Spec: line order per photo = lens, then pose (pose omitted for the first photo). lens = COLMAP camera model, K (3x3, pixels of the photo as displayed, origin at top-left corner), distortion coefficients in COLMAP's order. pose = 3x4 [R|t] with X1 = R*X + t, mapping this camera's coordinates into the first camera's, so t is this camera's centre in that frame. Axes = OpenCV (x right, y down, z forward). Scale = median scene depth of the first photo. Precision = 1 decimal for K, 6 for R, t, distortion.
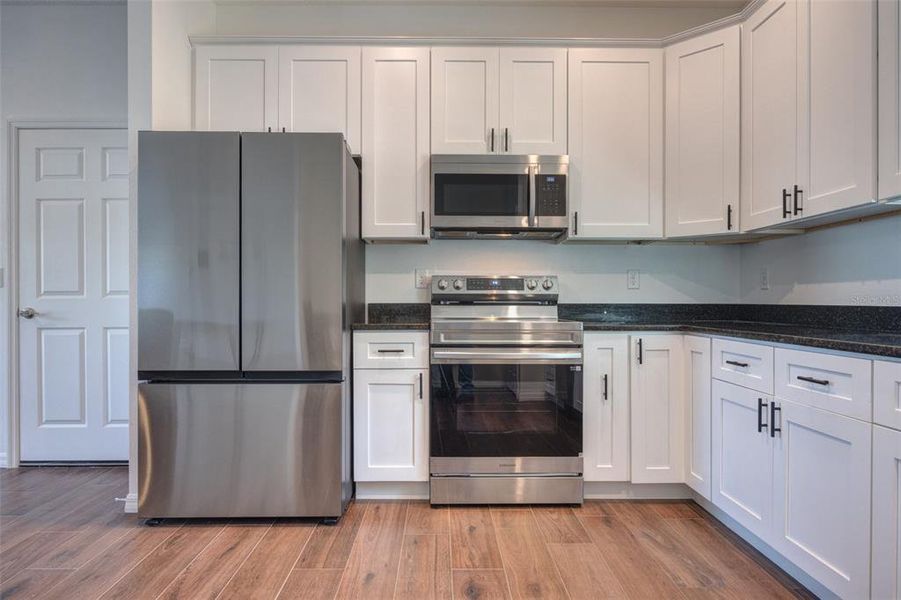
lens RADIAL K [[554.0, 0, 441.3], [0, 554.0, 302.2], [0, 0, 1]] dist [-0.012041, -0.000010]
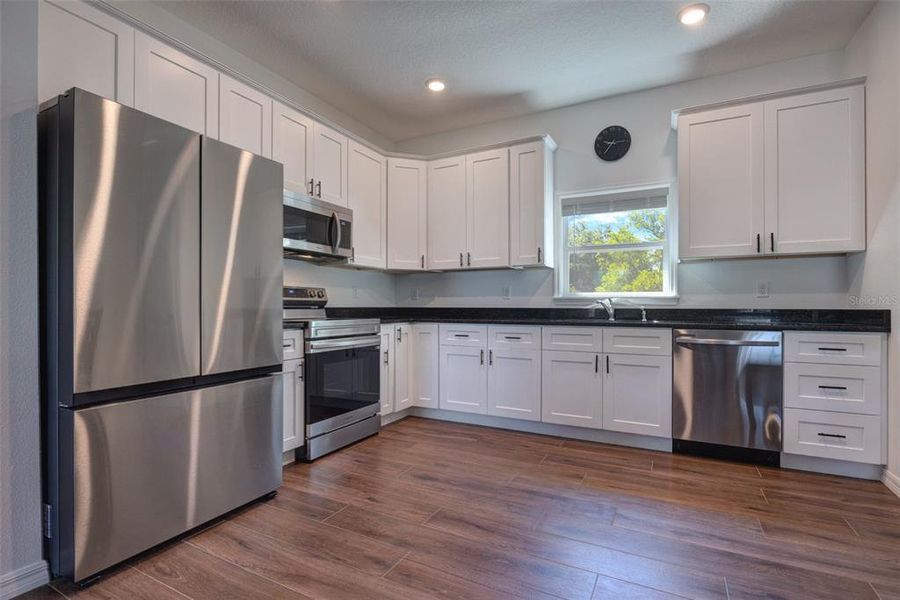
lens RADIAL K [[432.6, 0, 455.5], [0, 432.6, 306.1], [0, 0, 1]] dist [-0.017519, 0.000202]
pose [[0.459120, -0.001408, 0.888373, -0.751361], [0.002297, 0.999997, 0.000398, -0.000404], [-0.888371, 0.001858, 0.459122, 0.219086]]
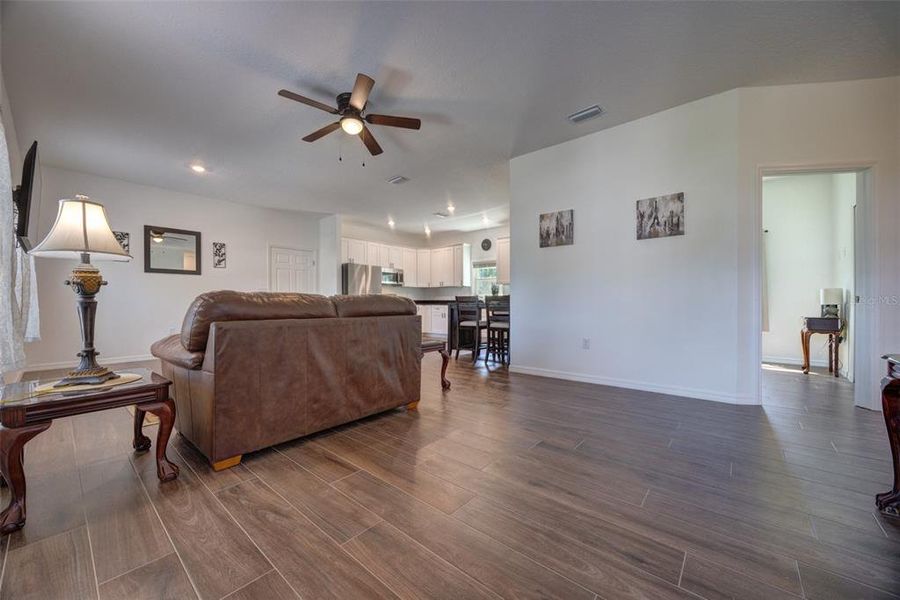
lens RADIAL K [[338.3, 0, 450.2], [0, 338.3, 304.5], [0, 0, 1]] dist [-0.000711, 0.000171]
pose [[0.652519, -0.003798, 0.757763, -1.935209], [0.006797, 0.999977, -0.000840, 0.053202], [-0.757742, 0.005699, 0.652529, -1.392920]]
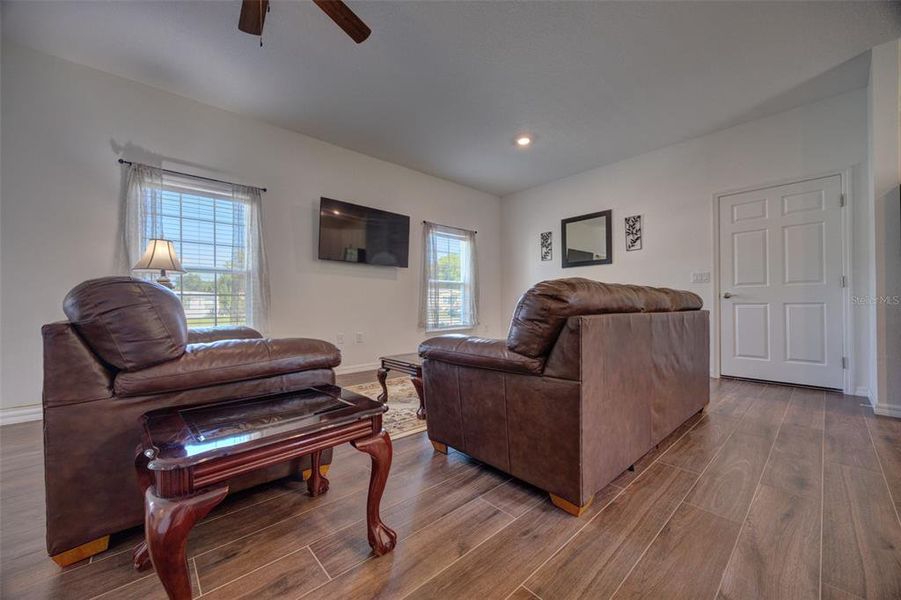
lens RADIAL K [[338.6, 0, 445.5], [0, 338.6, 303.4], [0, 0, 1]] dist [-0.000711, 0.000171]
pose [[0.661054, -0.004290, -0.750326, -0.627925], [0.000891, 0.999987, -0.004933, 0.061785], [0.750337, 0.002593, 0.661050, -0.556209]]
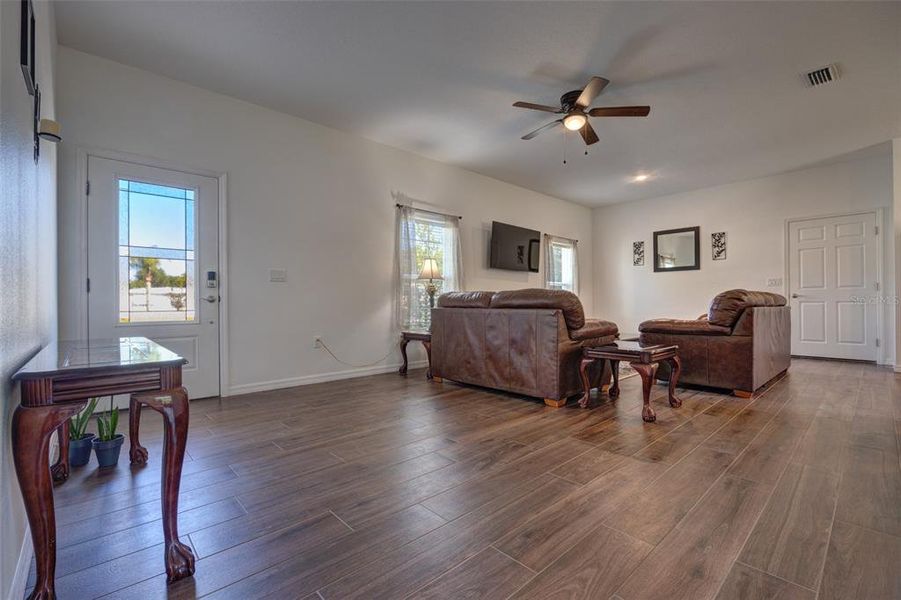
lens RADIAL K [[394.9, 0, 446.1], [0, 394.9, 303.1], [0, 0, 1]] dist [-0.000096, -0.001077]
pose [[0.673719, -0.000187, -0.738987, -0.593119], [0.000599, 1.000000, 0.000293, 0.063044], [0.738987, -0.000641, 0.673719, -1.638409]]
